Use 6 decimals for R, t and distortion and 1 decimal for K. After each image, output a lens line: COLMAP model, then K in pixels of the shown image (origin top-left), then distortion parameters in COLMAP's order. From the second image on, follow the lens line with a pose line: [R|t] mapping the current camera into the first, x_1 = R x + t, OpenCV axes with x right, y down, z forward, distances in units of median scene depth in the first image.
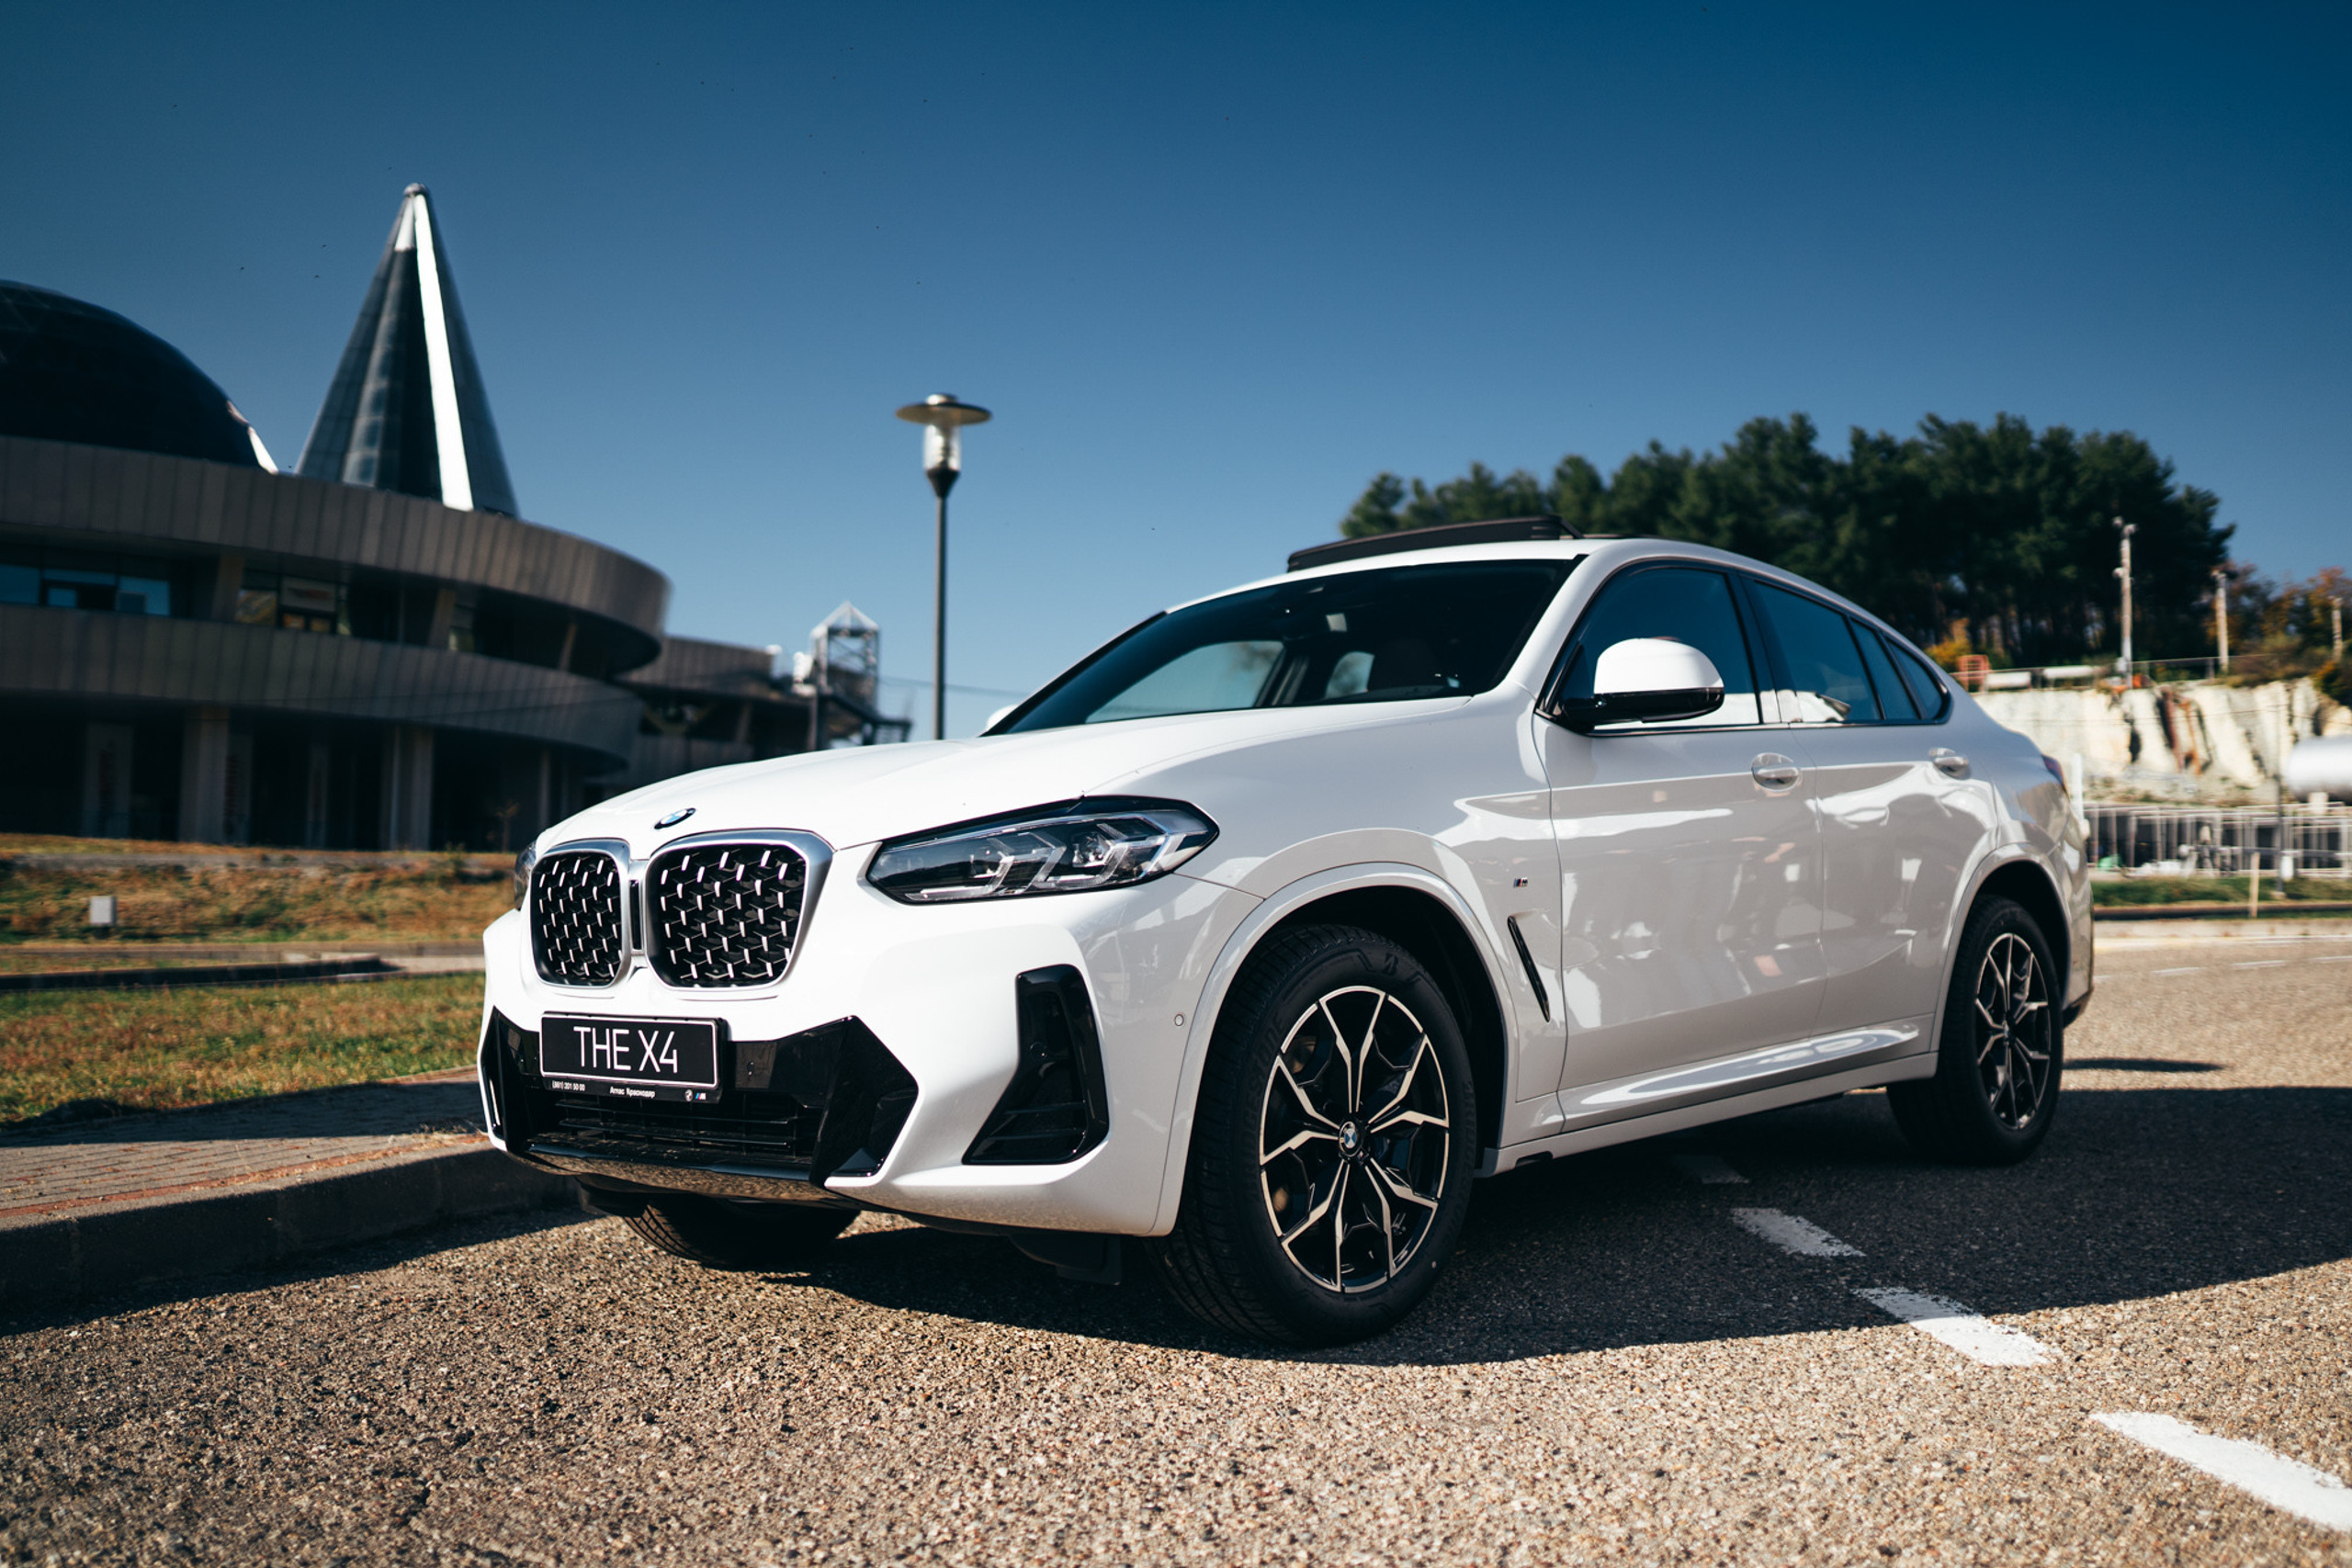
lens RADIAL K [[2257.0, 0, 1168.9], [0, 2257.0, 778.4], [0, 0, 1]] dist [-0.065149, 0.099706]
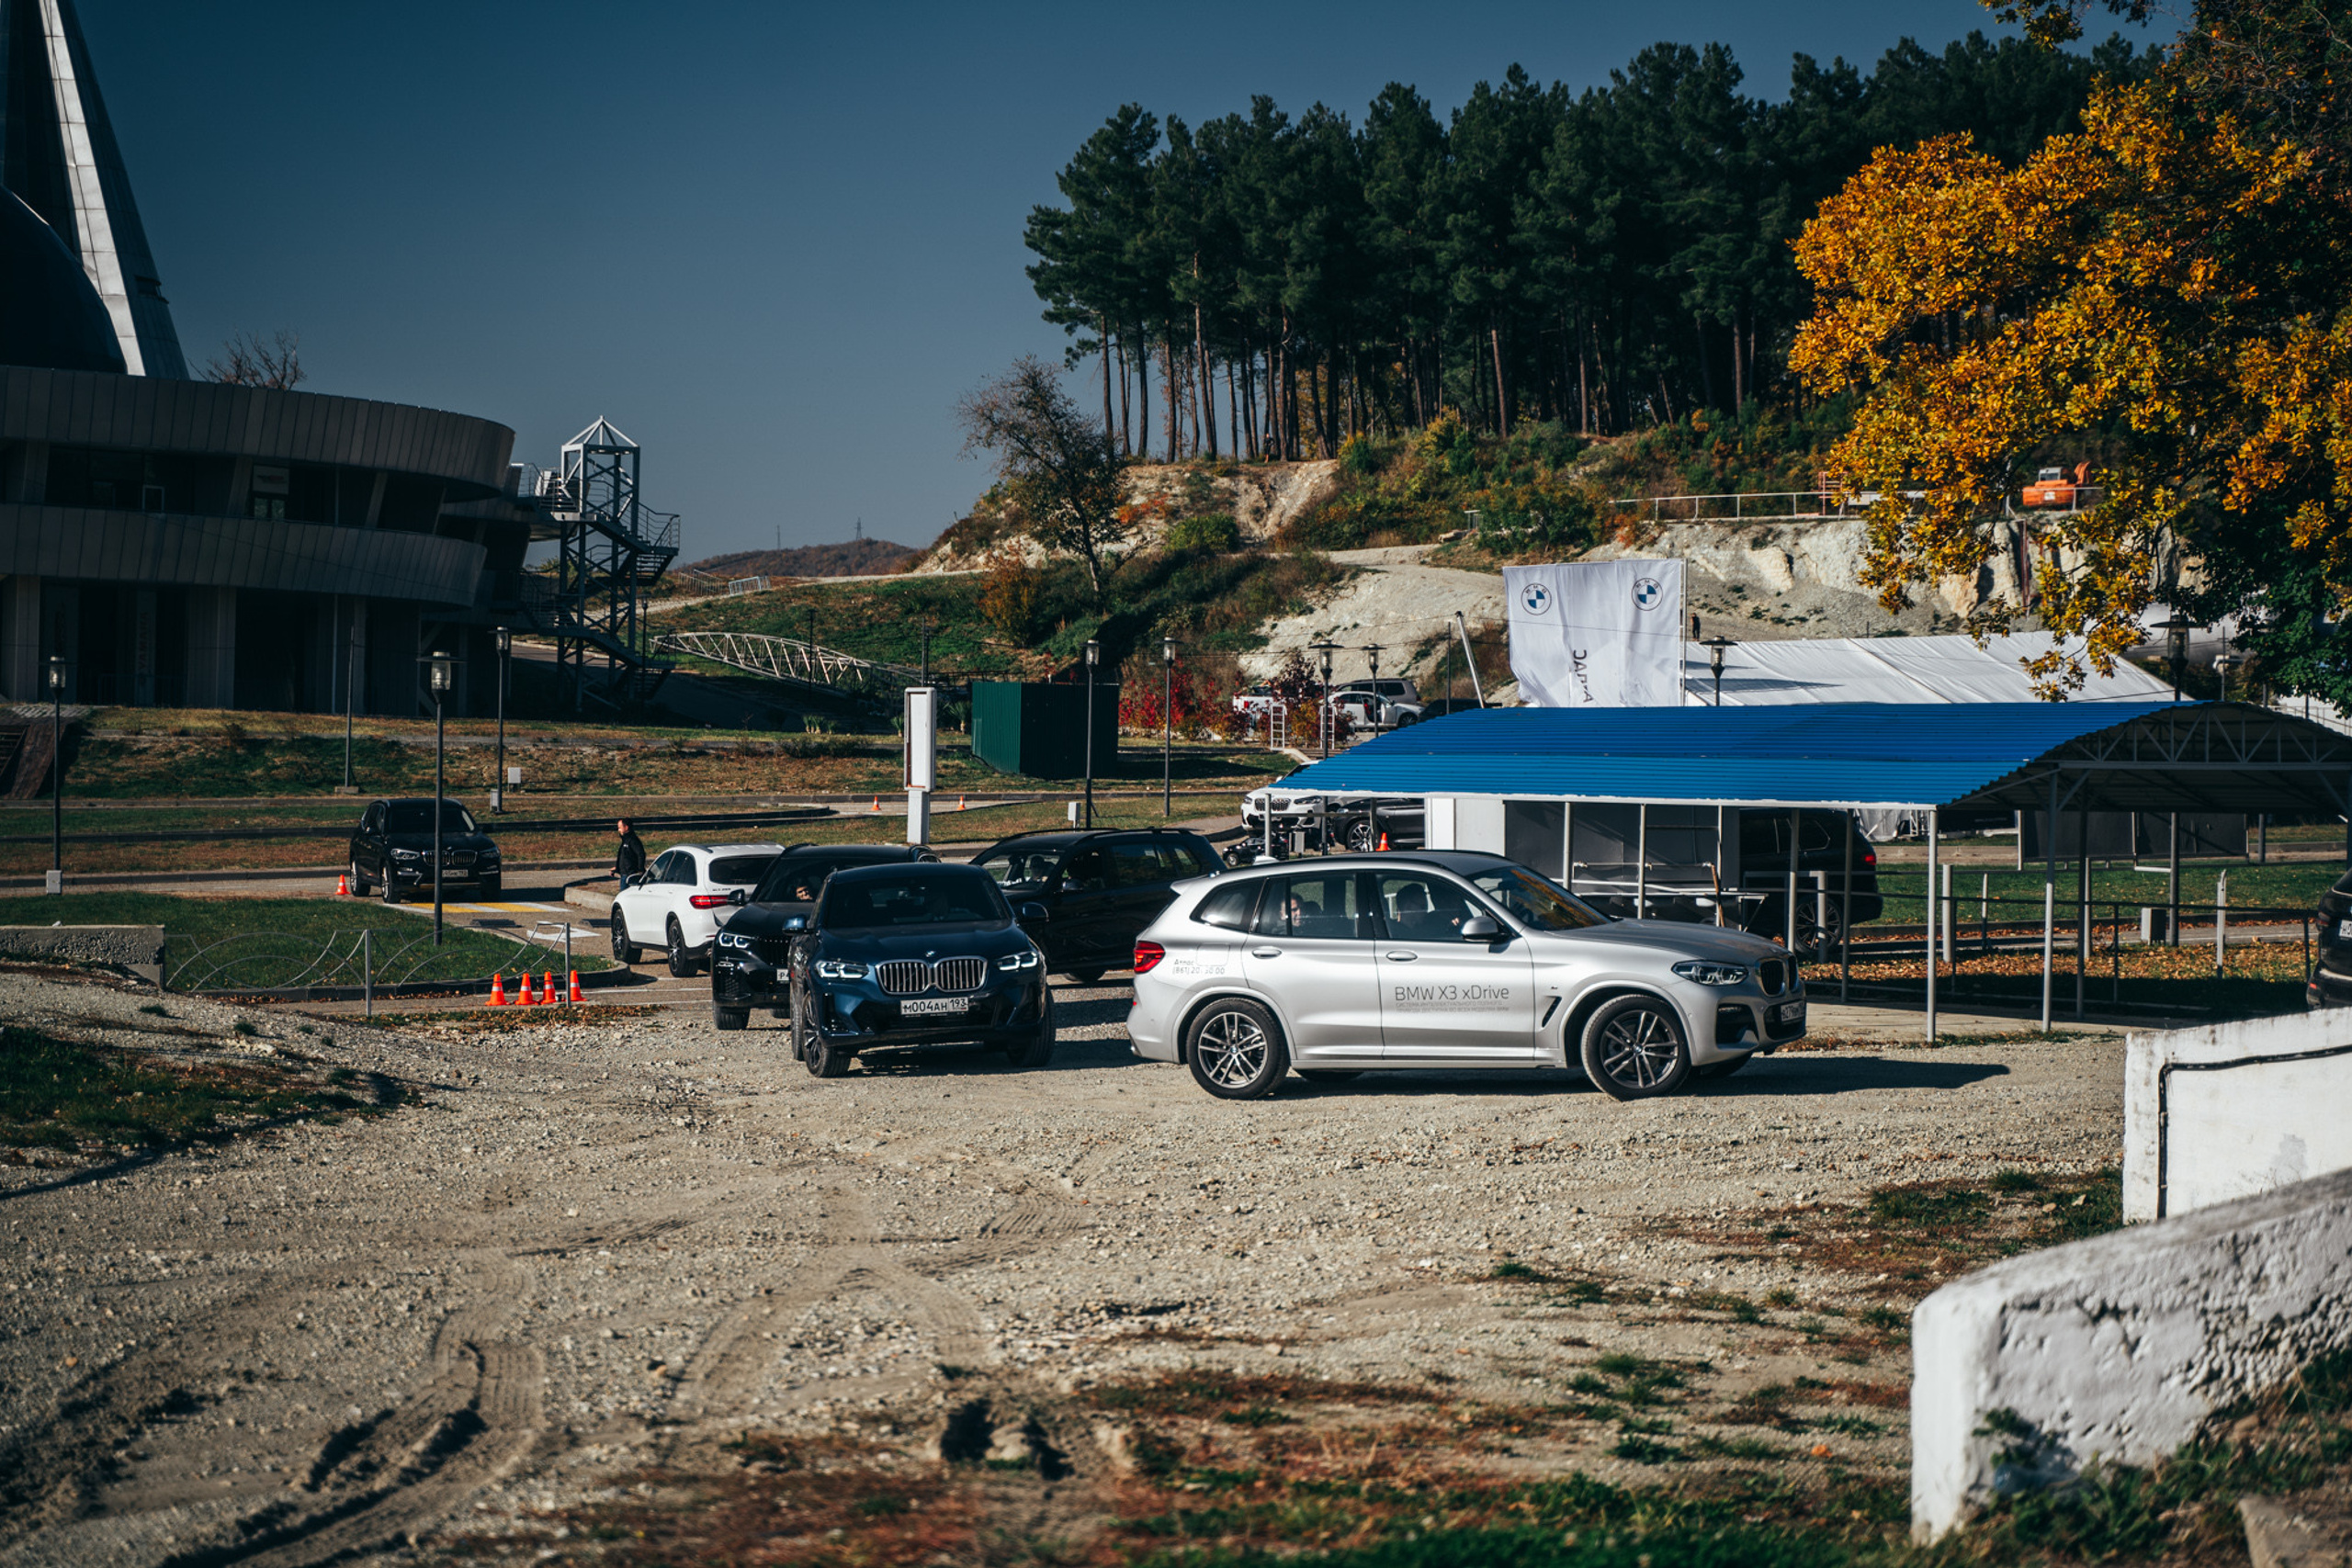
lens RADIAL K [[5056.8, 0, 1176.0], [0, 5056.8, 784.0], [0, 0, 1]] dist [0.220641, 0.199245]
pose [[0.991254, 0.007679, 0.131743, -0.094975], [-0.017562, 0.997102, 0.074020, -0.044896], [-0.130793, -0.075687, 0.988516, -0.566980]]
